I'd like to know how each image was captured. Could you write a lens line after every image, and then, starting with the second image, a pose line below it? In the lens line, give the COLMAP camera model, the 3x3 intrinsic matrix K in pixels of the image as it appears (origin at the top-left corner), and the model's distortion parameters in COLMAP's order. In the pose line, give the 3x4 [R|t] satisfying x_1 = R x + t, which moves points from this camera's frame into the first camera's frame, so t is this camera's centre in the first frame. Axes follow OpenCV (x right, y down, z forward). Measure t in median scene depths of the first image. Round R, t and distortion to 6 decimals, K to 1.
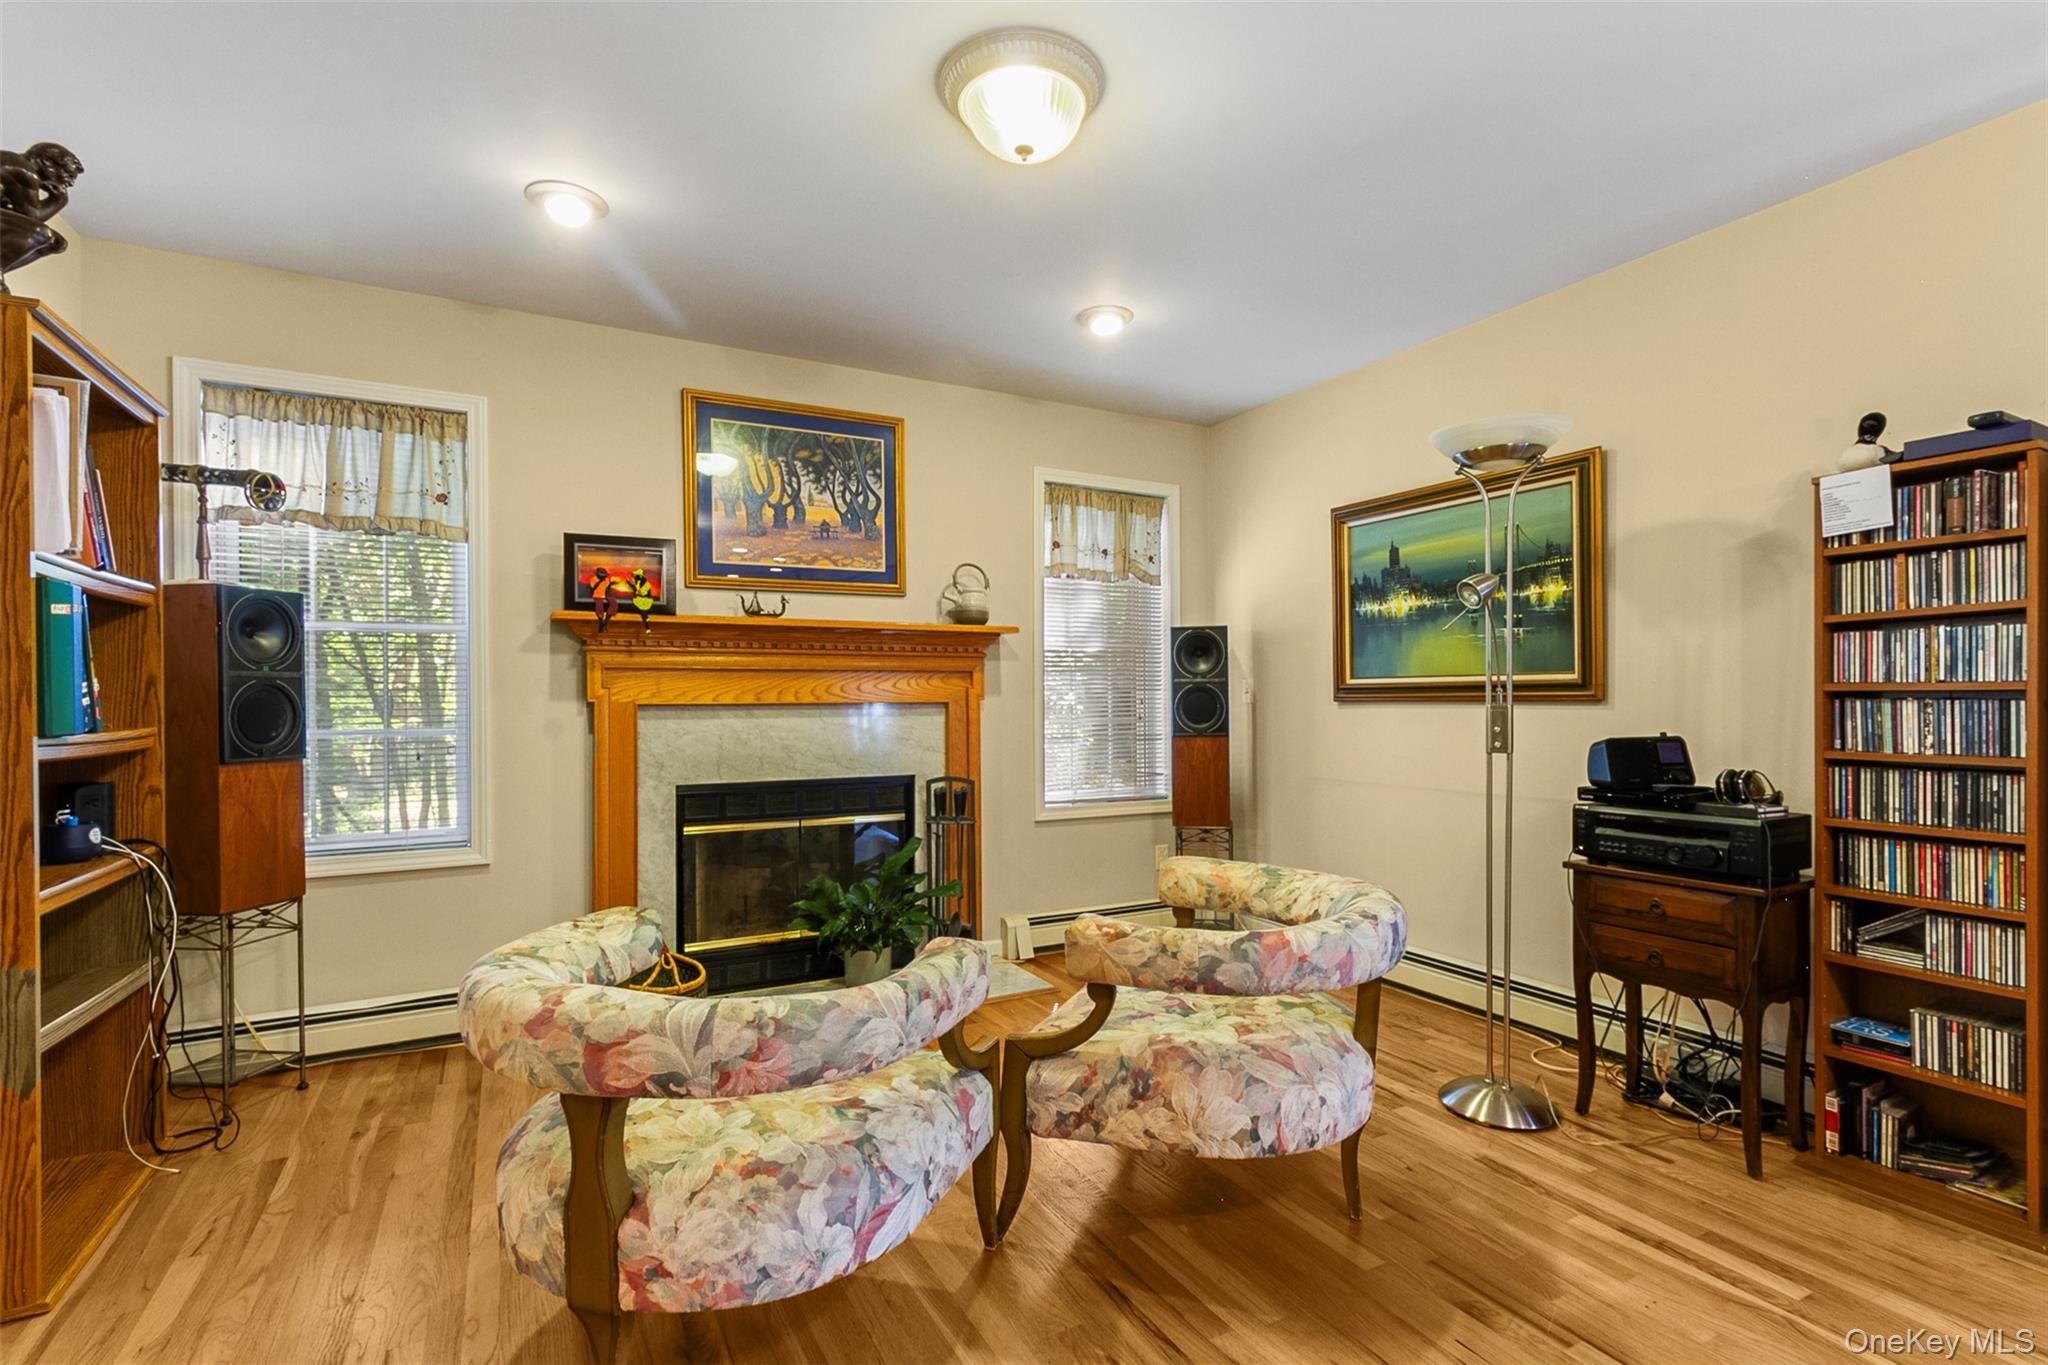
lens RADIAL K [[947.6, 0, 1024.0], [0, 947.6, 682.5], [0, 0, 1]] dist [0.003219, 0.000793]
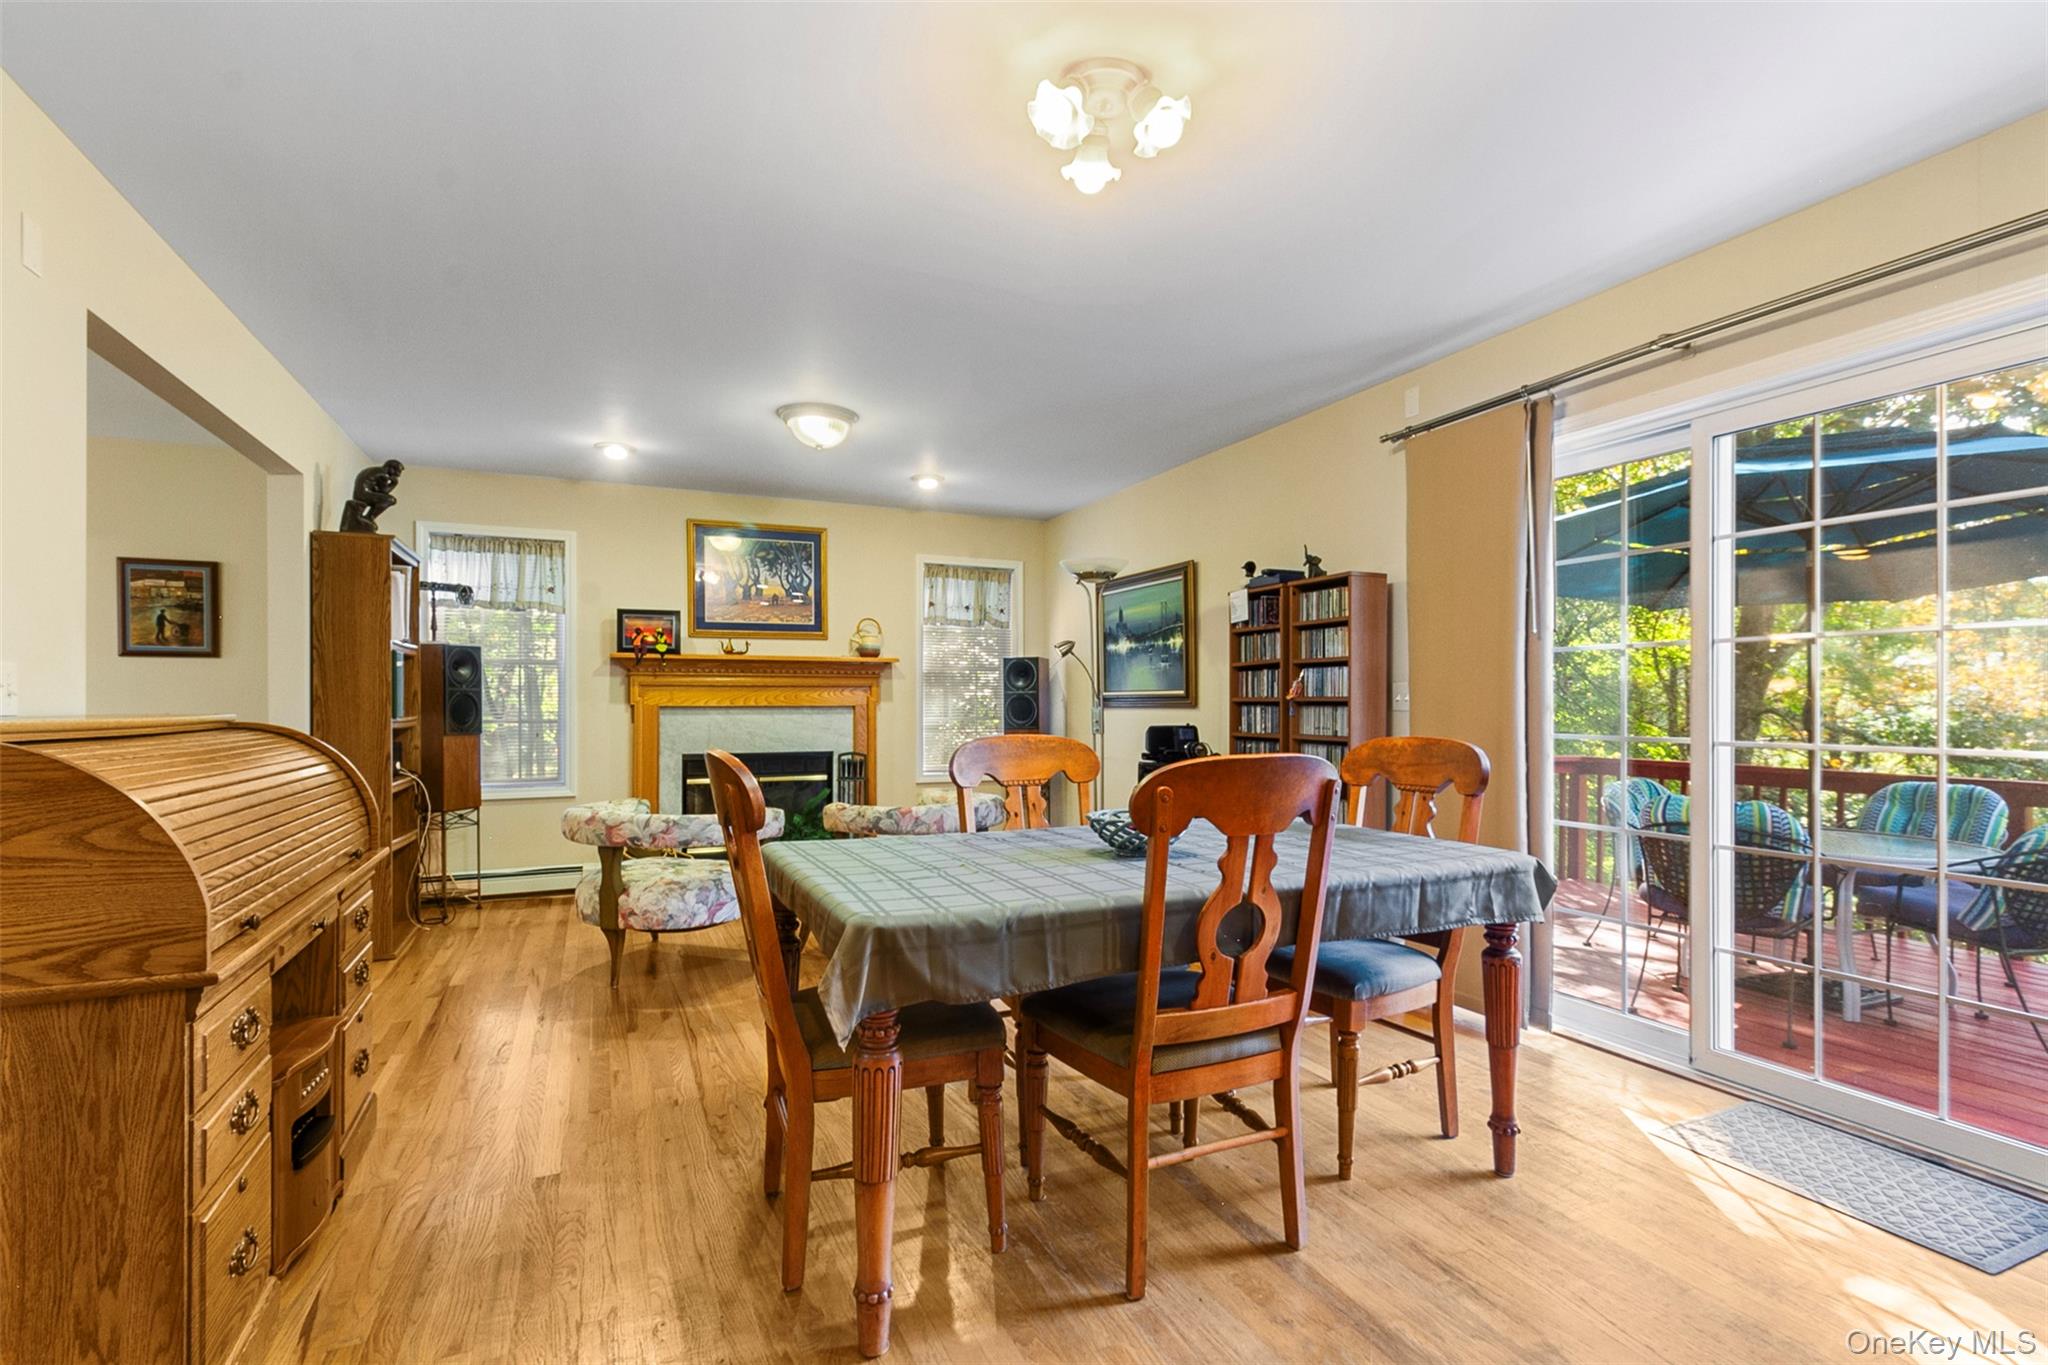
lens RADIAL K [[945.8, 0, 1029.2], [0, 945.8, 685.3], [0, 0, 1]] dist [0.000073, 0.000049]
pose [[0.997458, 0.003046, -0.071195, 0.388191], [-0.003252, 0.999991, -0.002774, -0.012336], [0.071186, 0.002999, 0.997459, -0.670758]]
